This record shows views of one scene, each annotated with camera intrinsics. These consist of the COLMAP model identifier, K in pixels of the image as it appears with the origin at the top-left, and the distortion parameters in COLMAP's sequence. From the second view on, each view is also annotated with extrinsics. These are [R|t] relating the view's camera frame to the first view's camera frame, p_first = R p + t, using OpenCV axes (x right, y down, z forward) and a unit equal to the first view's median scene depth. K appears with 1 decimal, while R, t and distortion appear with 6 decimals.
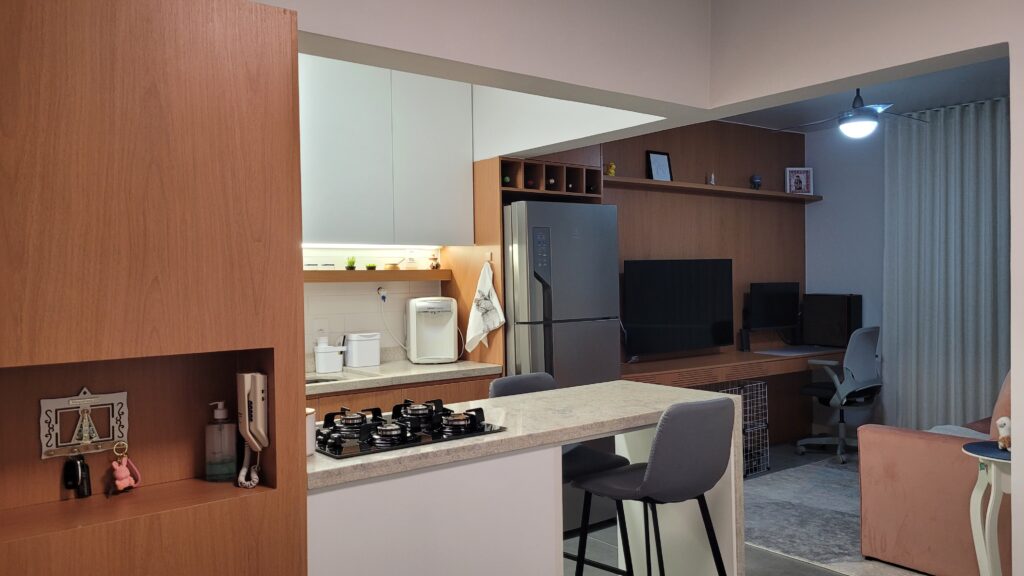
lens RADIAL K [[783.2, 0, 506.9], [0, 783.2, 296.2], [0, 0, 1]] dist [0.048687, -0.000850]
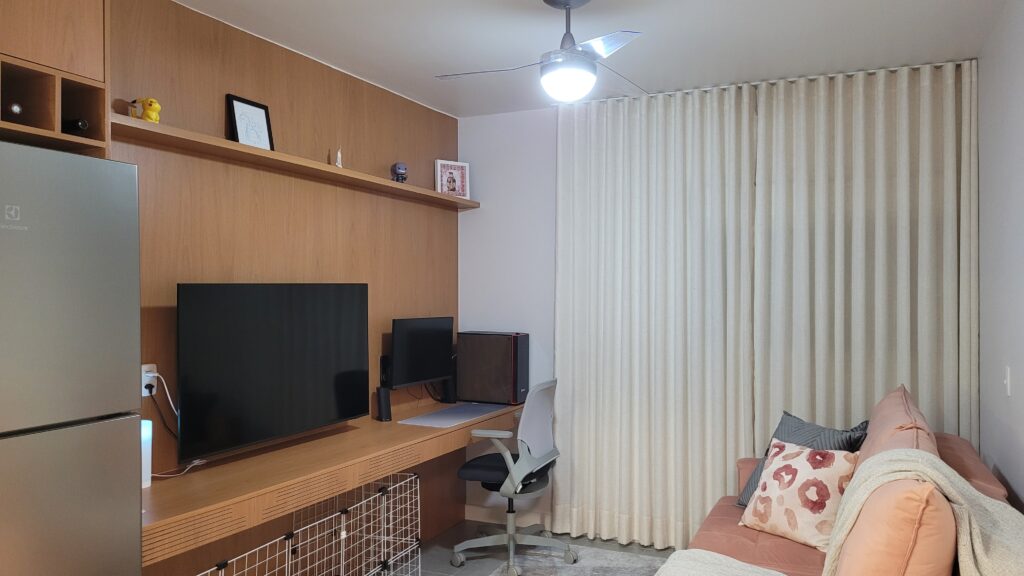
lens RADIAL K [[783.2, 0, 506.9], [0, 783.2, 296.2], [0, 0, 1]] dist [0.048687, -0.000850]
pose [[0.888343, 0.012705, 0.459006, 0.088086], [-0.002021, 0.999716, -0.023760, -0.021178], [-0.459177, 0.020179, 0.888116, 0.361088]]
